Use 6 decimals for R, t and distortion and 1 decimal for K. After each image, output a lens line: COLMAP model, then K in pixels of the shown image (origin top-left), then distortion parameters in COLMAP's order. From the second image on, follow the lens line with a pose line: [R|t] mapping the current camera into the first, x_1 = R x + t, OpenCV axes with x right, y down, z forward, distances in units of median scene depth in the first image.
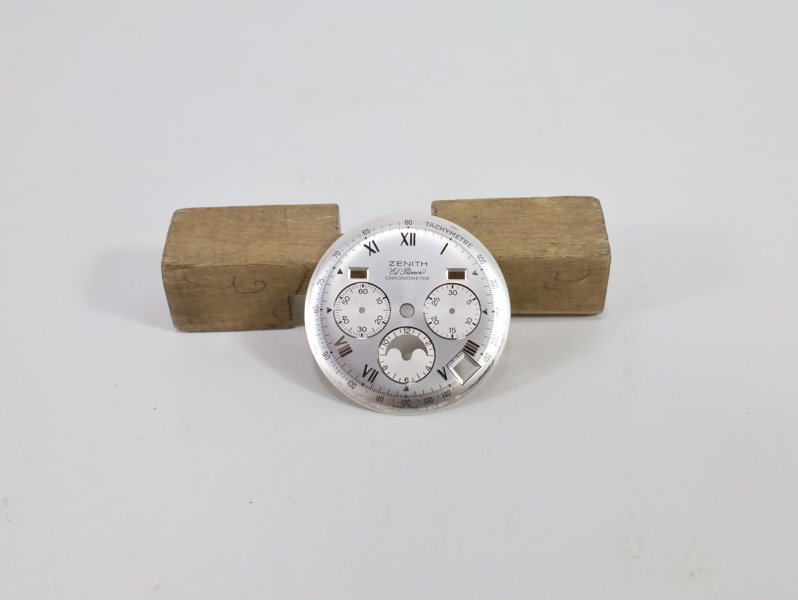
lens RADIAL K [[1002.1, 0, 403.2], [0, 1002.1, 299.9], [0, 0, 1]] dist [-0.028022, 0.000000]
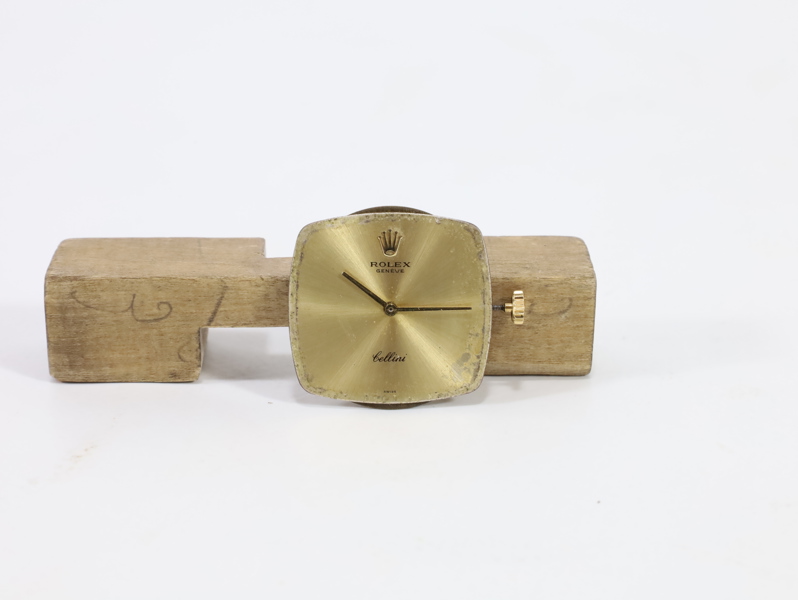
lens RADIAL K [[1525.3, 0, 397.2], [0, 1525.3, 300.0], [0, 0, 1]] dist [-0.072208, 0.000000]
pose [[0.999065, 0.028497, 0.032522, 0.003880], [-0.016265, 0.944544, -0.327983, 0.373741], [-0.040065, 0.327147, 0.944124, -0.165120]]
